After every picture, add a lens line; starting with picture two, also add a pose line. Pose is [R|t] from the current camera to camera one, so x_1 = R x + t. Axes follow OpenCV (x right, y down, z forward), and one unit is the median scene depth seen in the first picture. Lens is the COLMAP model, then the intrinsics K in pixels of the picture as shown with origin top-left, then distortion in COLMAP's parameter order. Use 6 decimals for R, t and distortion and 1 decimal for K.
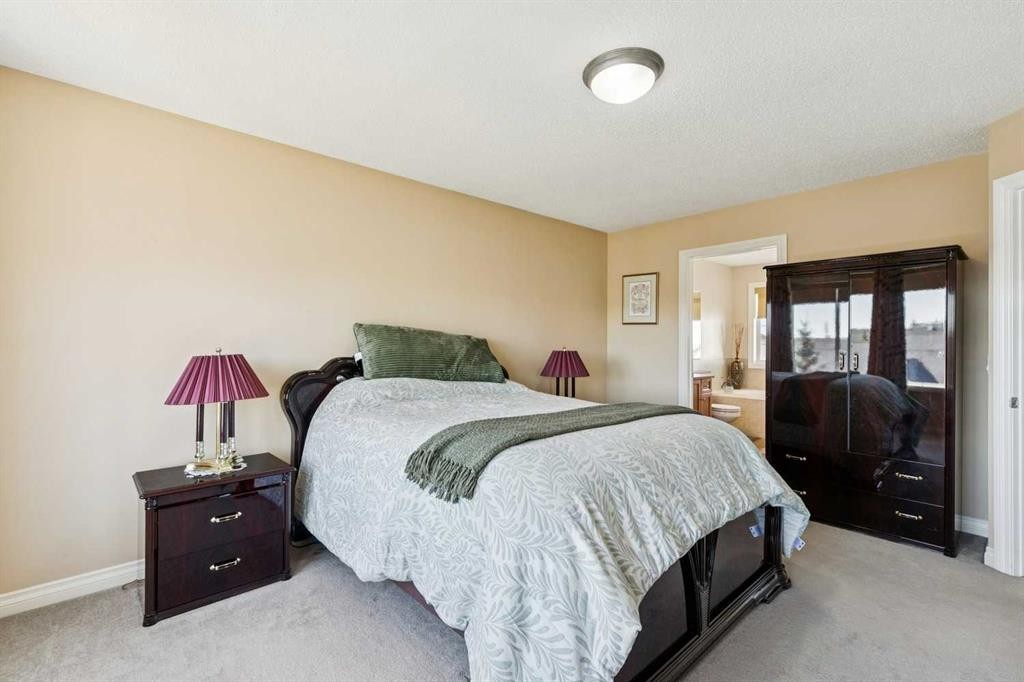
lens RADIAL K [[465.0, 0, 506.7], [0, 465.0, 341.3], [0, 0, 1]] dist [0.004292, 0.000272]
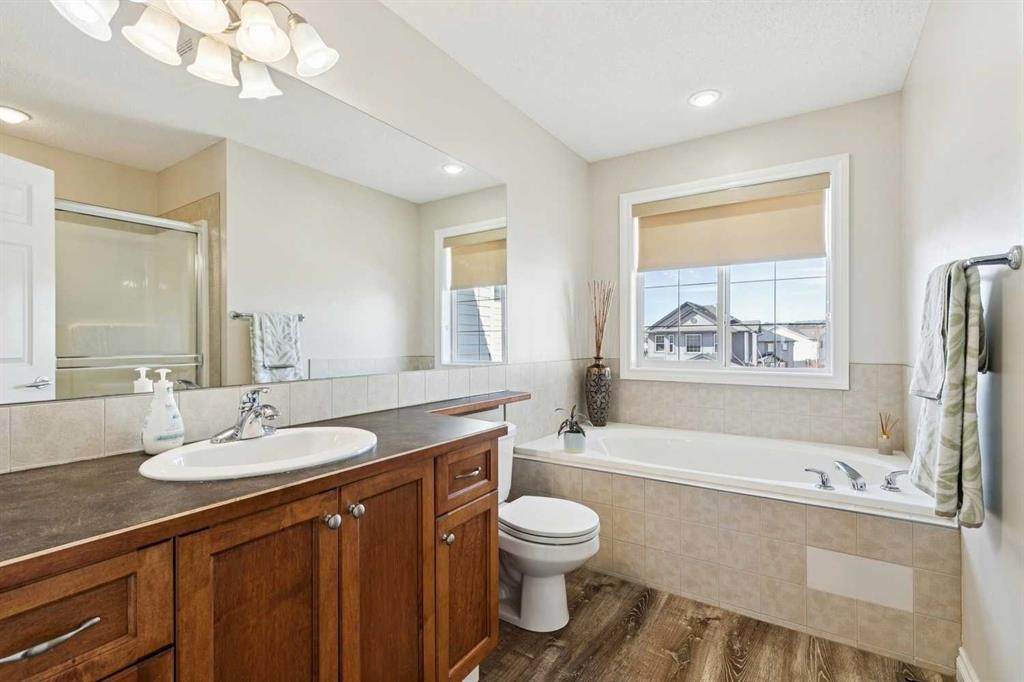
lens RADIAL K [[465.0, 0, 506.7], [0, 465.0, 341.3], [0, 0, 1]] dist [0.004292, 0.000272]
pose [[0.970075, -0.004547, 0.242765, 0.304863], [0.004164, 0.999989, 0.002091, 0.019396], [-0.242771, -0.001017, 0.970083, 0.594561]]
